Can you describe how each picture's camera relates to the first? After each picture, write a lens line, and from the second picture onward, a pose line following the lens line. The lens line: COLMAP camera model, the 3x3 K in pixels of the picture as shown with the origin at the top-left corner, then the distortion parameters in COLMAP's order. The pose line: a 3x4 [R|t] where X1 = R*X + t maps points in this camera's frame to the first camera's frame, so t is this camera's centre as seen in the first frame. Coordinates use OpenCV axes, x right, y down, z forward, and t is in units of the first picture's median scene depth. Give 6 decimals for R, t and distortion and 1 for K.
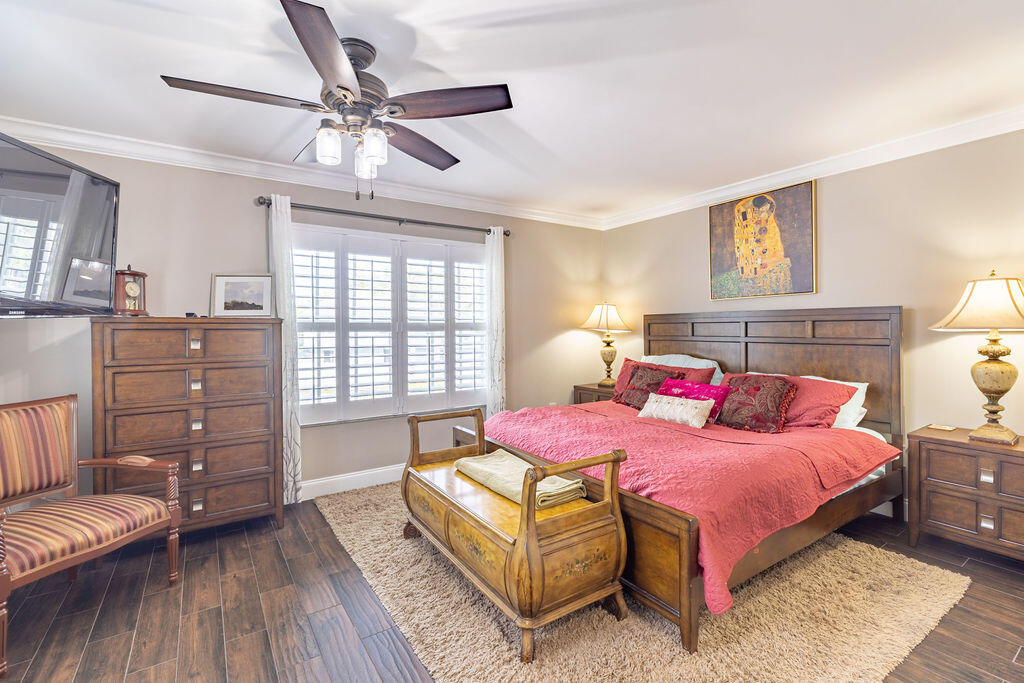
lens RADIAL K [[456.4, 0, 511.7], [0, 456.4, 335.2], [0, 0, 1]] dist [0.003776, 0.000615]
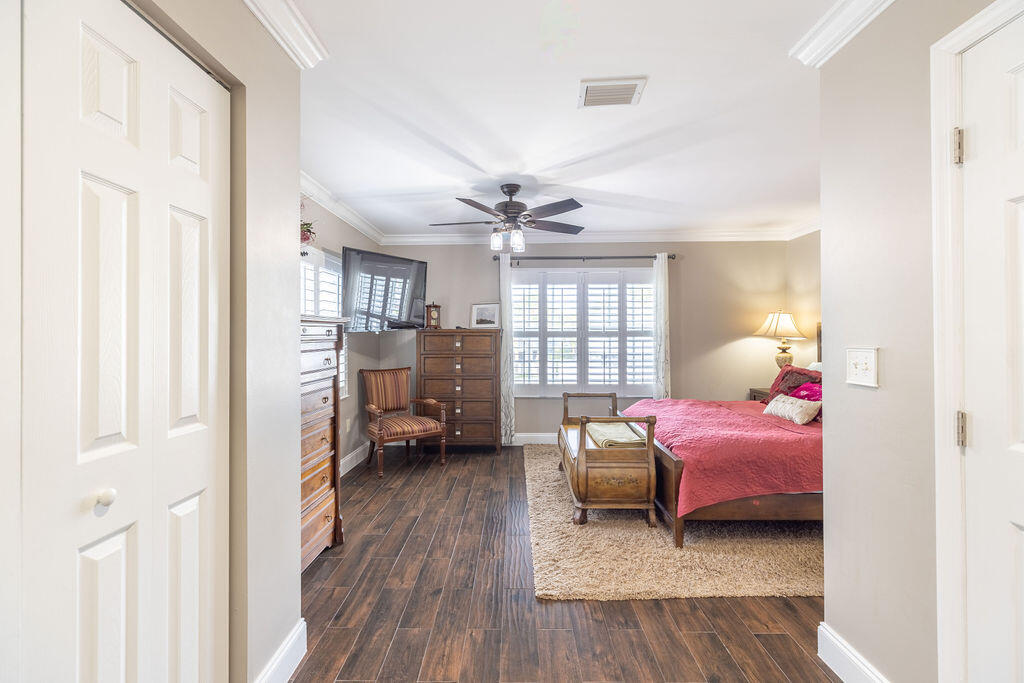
lens RADIAL K [[456.4, 0, 511.7], [0, 456.4, 335.2], [0, 0, 1]] dist [0.003776, 0.000615]
pose [[0.822158, 0.002327, -0.569254, 0.449005], [-0.009054, 0.999919, -0.008989, -0.000082], [0.569187, 0.012545, 0.822113, -0.326370]]
